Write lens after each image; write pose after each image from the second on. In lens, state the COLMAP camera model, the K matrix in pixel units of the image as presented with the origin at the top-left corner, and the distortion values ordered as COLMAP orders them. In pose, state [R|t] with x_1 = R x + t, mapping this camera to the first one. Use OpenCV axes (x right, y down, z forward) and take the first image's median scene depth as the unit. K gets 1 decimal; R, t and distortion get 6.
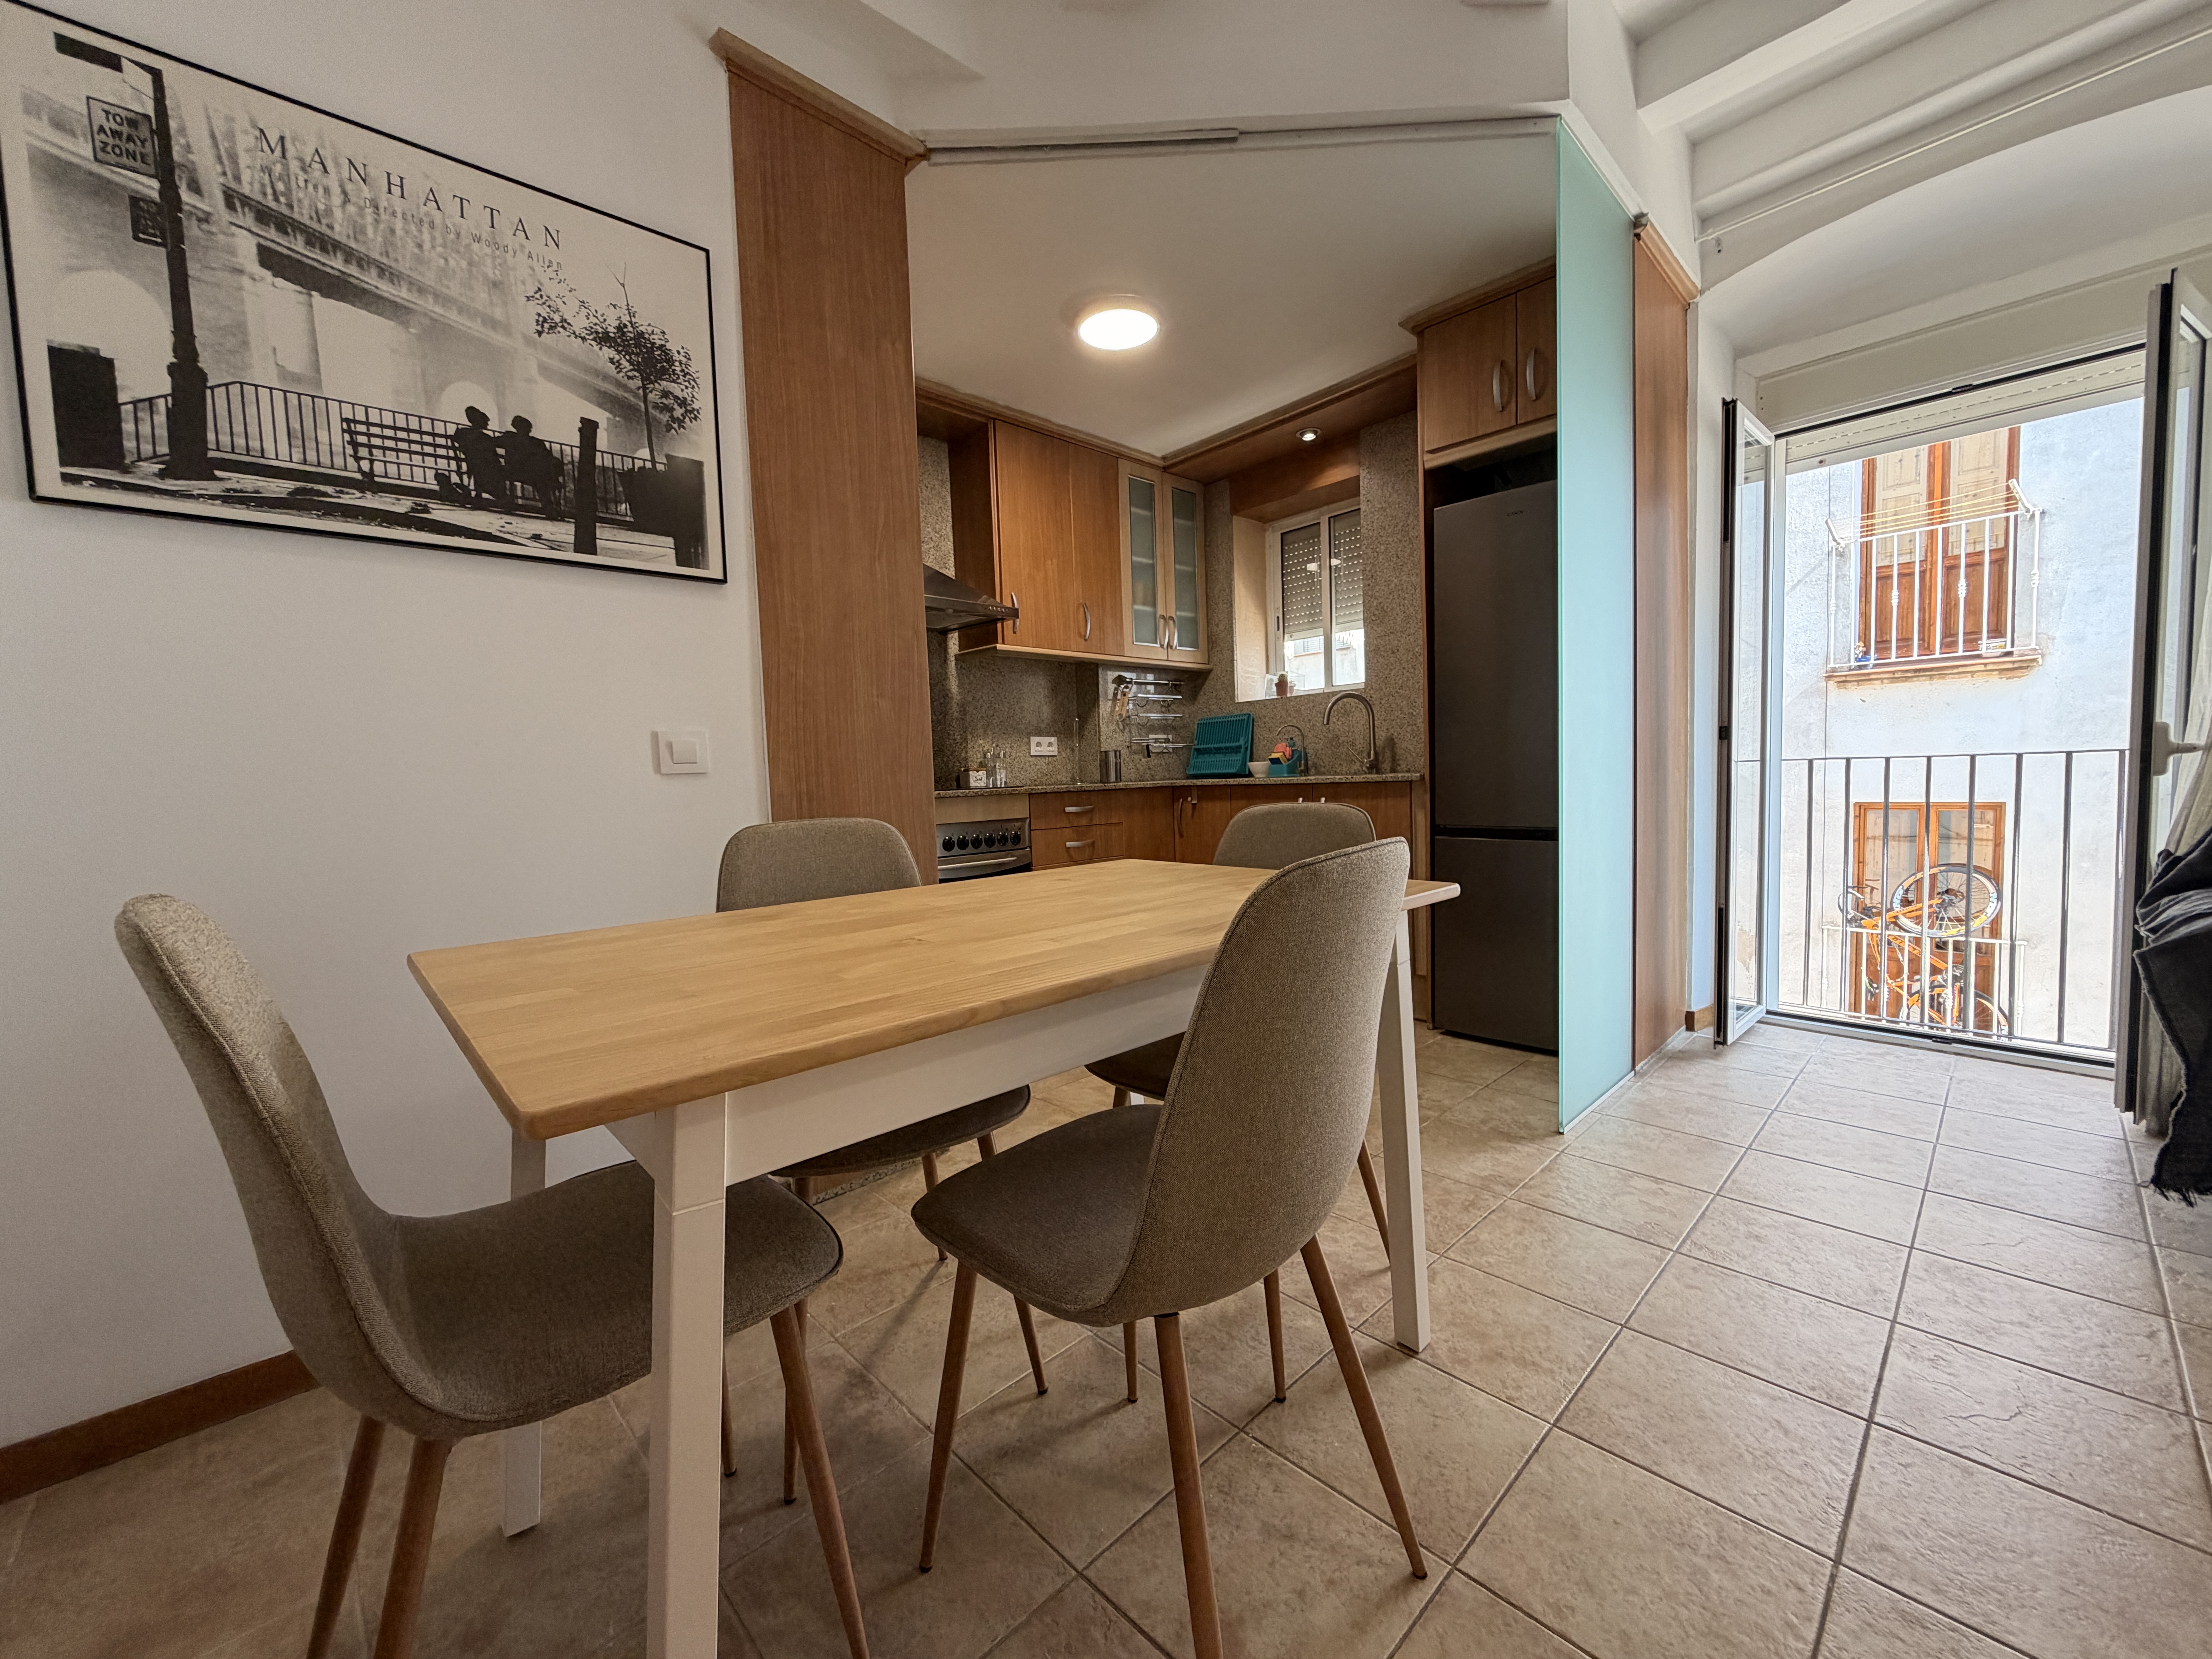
lens RADIAL K [[883.1, 0, 1102.6], [0, 883.1, 833.7], [0, 0, 1]] dist [0.000695, 0.000213]
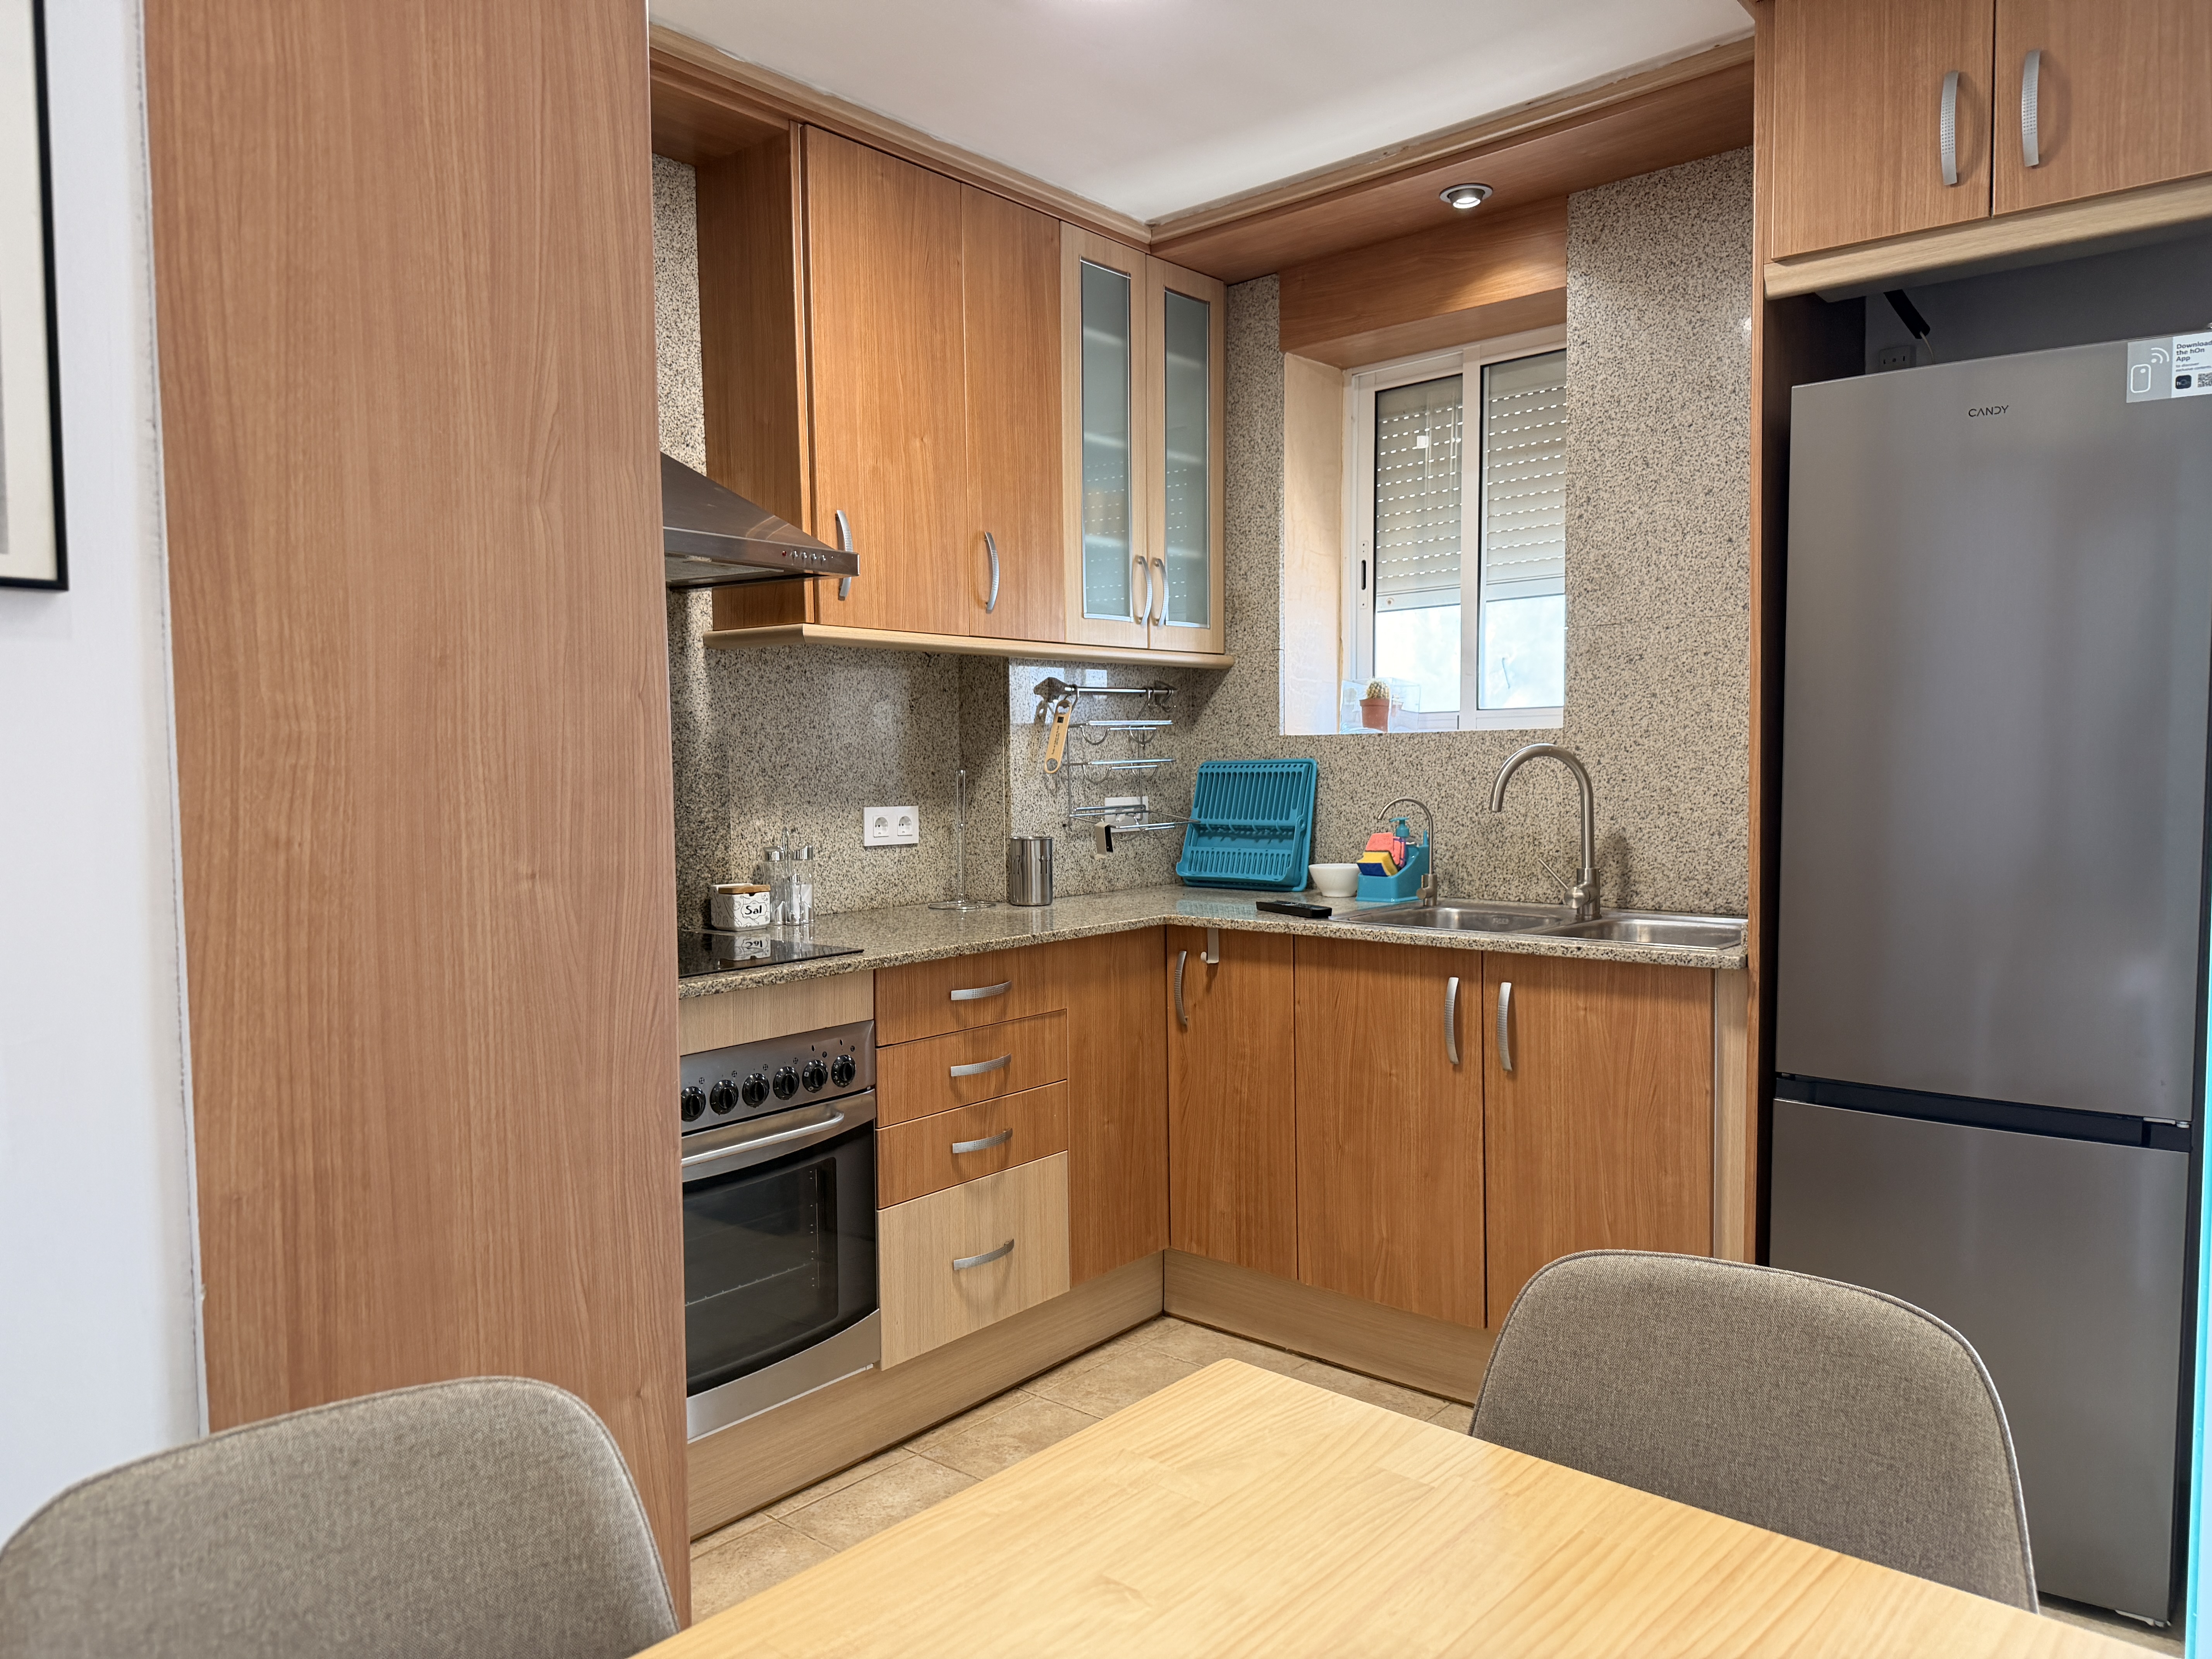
lens RADIAL K [[1554.5, 0, 1088.6], [0, 1554.5, 849.5], [0, 0, 1]] dist [0.058819, -0.077483]
pose [[0.994676, 0.018116, 0.101448, -0.048911], [-0.017455, 0.999820, -0.007397, -0.089400], [-0.101564, 0.005587, 0.994813, 0.178137]]
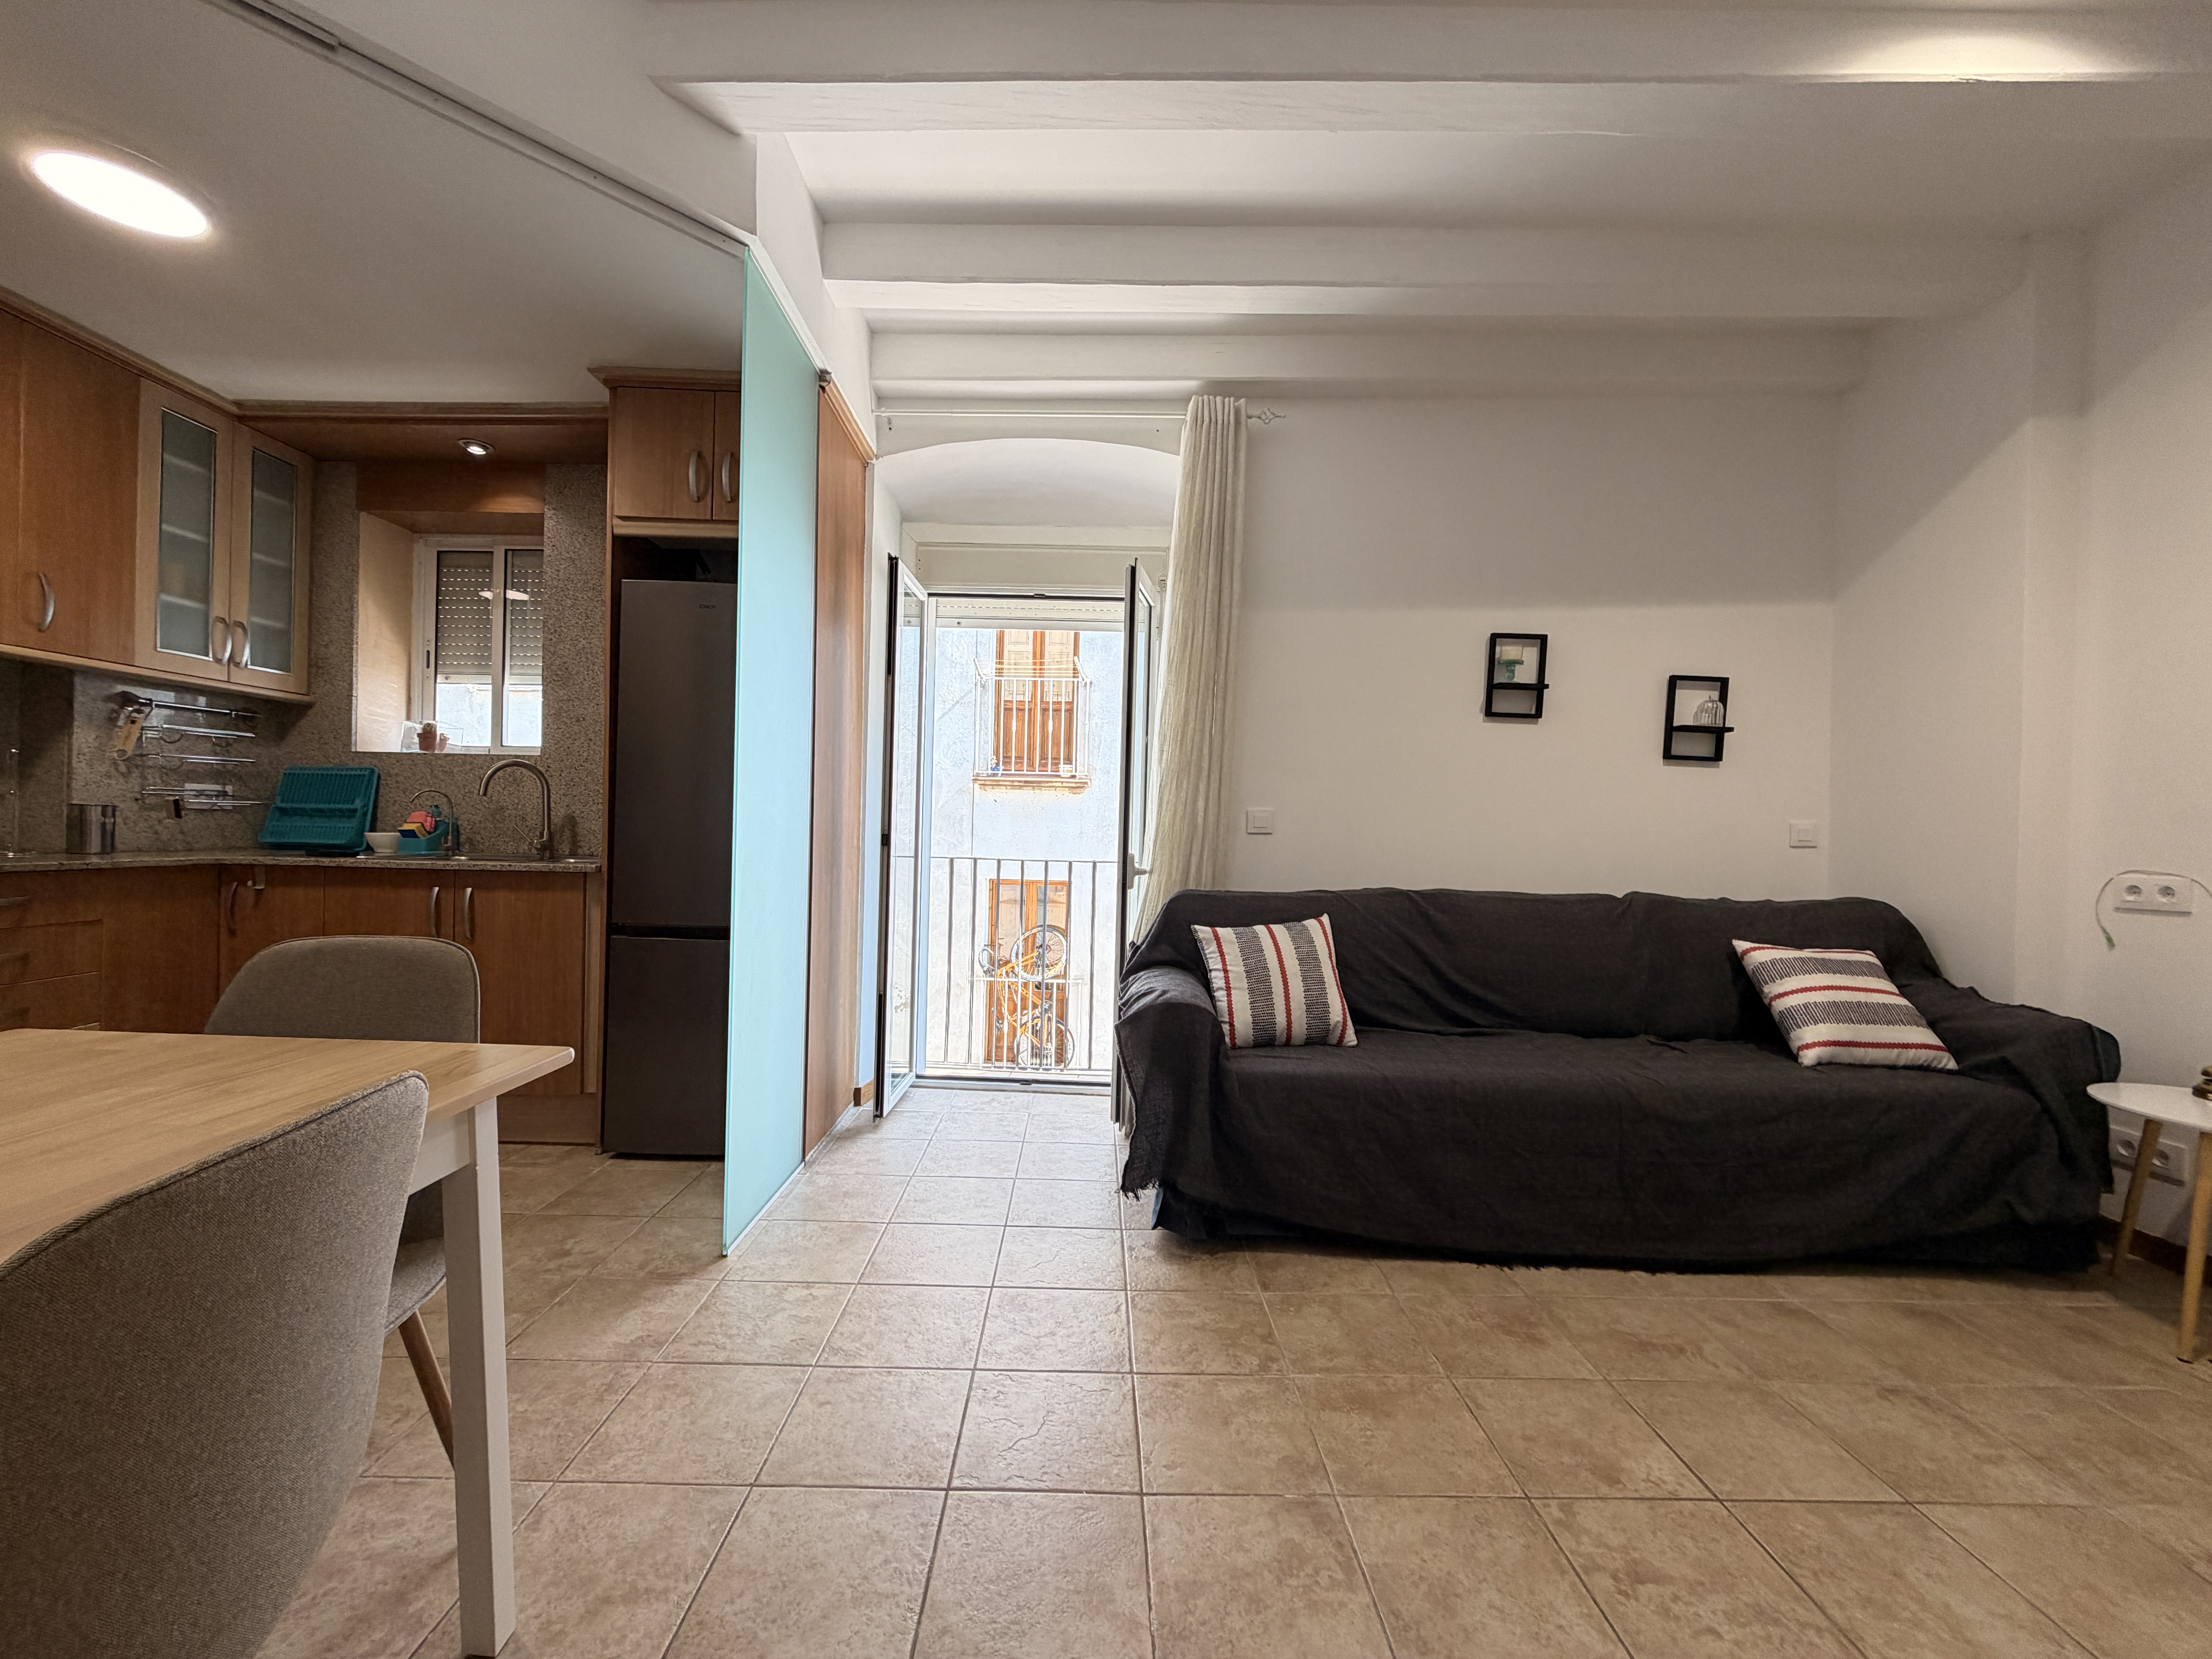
lens RADIAL K [[883.1, 0, 1102.6], [0, 883.1, 832.7], [0, 0, 1]] dist [0.000695, 0.000213]
pose [[0.680011, 0.049672, 0.731517, 0.043021], [-0.001728, 0.997808, -0.066148, -0.034302], [-0.733200, 0.043717, 0.678606, 0.015174]]
